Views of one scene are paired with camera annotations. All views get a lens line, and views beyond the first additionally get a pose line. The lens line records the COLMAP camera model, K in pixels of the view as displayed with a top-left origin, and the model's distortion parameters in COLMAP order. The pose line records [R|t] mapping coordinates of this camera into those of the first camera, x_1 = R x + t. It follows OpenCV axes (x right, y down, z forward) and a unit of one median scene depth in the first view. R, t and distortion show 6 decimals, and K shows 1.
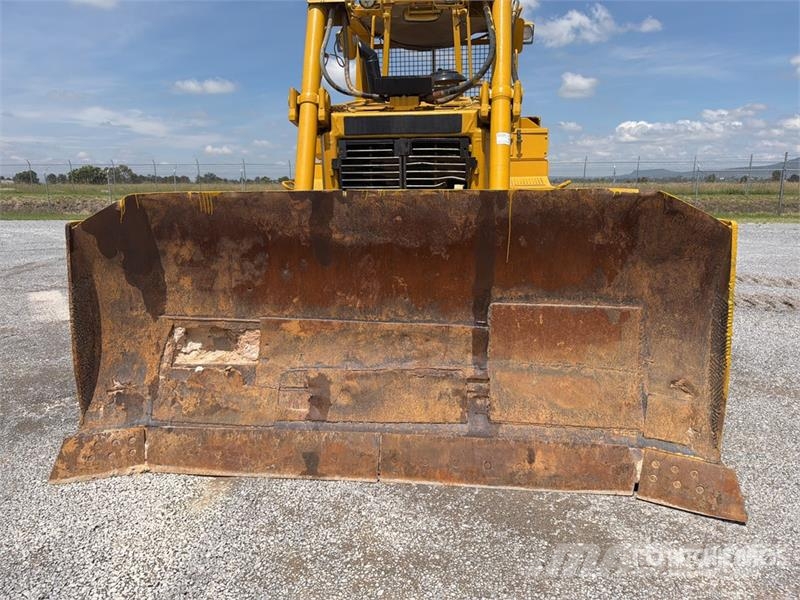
lens RADIAL K [[567.5, 0, 397.9], [0, 567.5, 305.8], [0, 0, 1]] dist [0.005929, -0.007057]
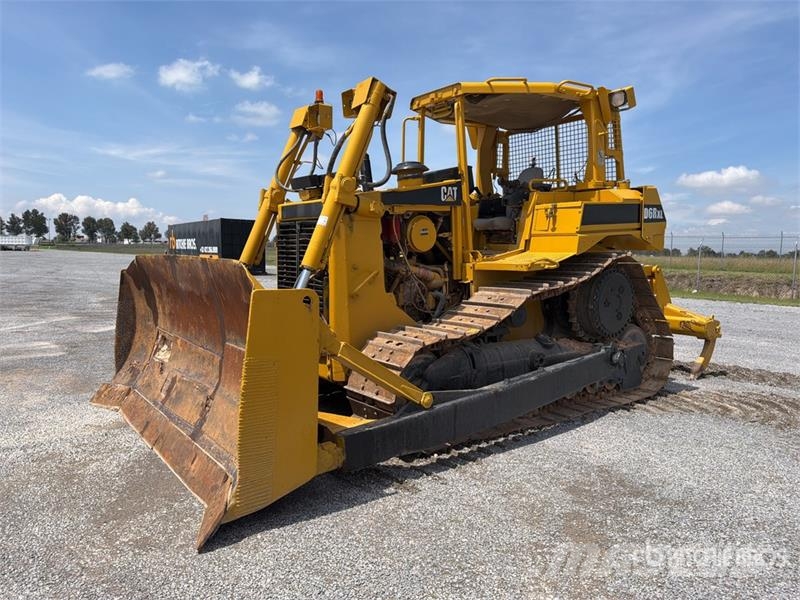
lens RADIAL K [[559.2, 0, 417.4], [0, 559.2, 300.2], [0, 0, 1]] dist [0.005469, -0.001142]
pose [[0.700562, 0.079279, -0.709174, 1.351267], [-0.171547, 0.983376, -0.059532, -0.096946], [0.692665, 0.163362, 0.702516, 0.358093]]
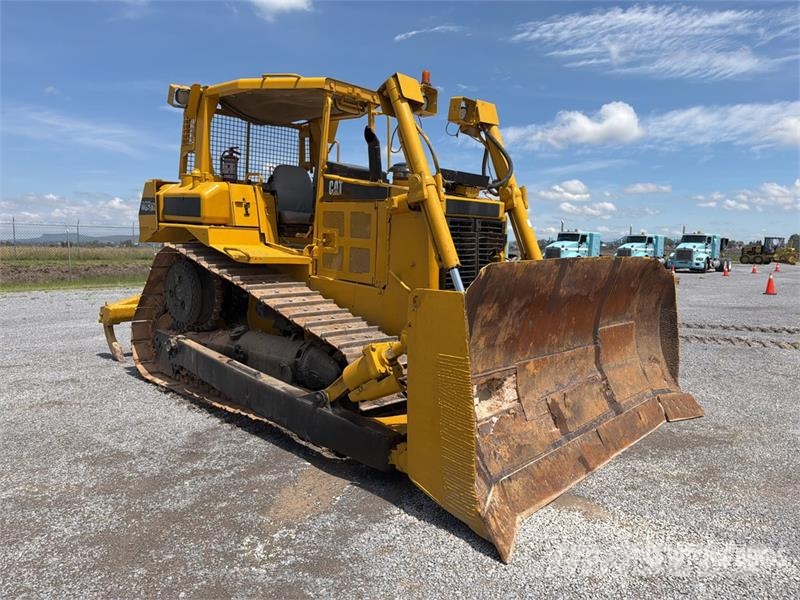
lens RADIAL K [[561.3, 0, 423.0], [0, 561.3, 295.3], [0, 0, 1]] dist [0.026812, -0.043640]
pose [[0.579098, -0.057651, 0.813217, -1.319446], [0.162690, 0.985605, -0.045981, -0.098846], [-0.798860, 0.158930, 0.580141, 0.453765]]
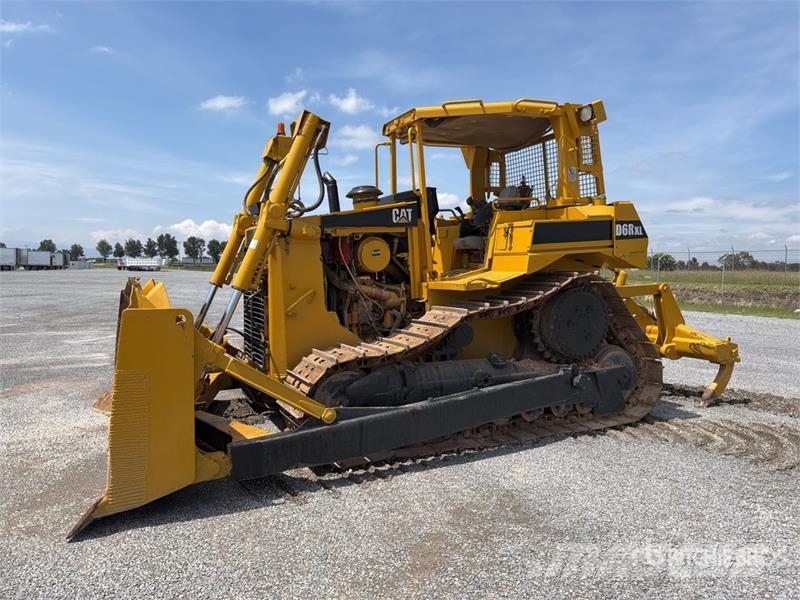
lens RADIAL K [[561.3, 0, 423.0], [0, 561.3, 295.3], [0, 0, 1]] dist [0.026812, -0.043640]
pose [[0.564641, 0.050639, -0.823781, 1.680693], [-0.186118, 0.980219, -0.067315, -0.181206], [0.804077, 0.191329, 0.562897, 0.674521]]
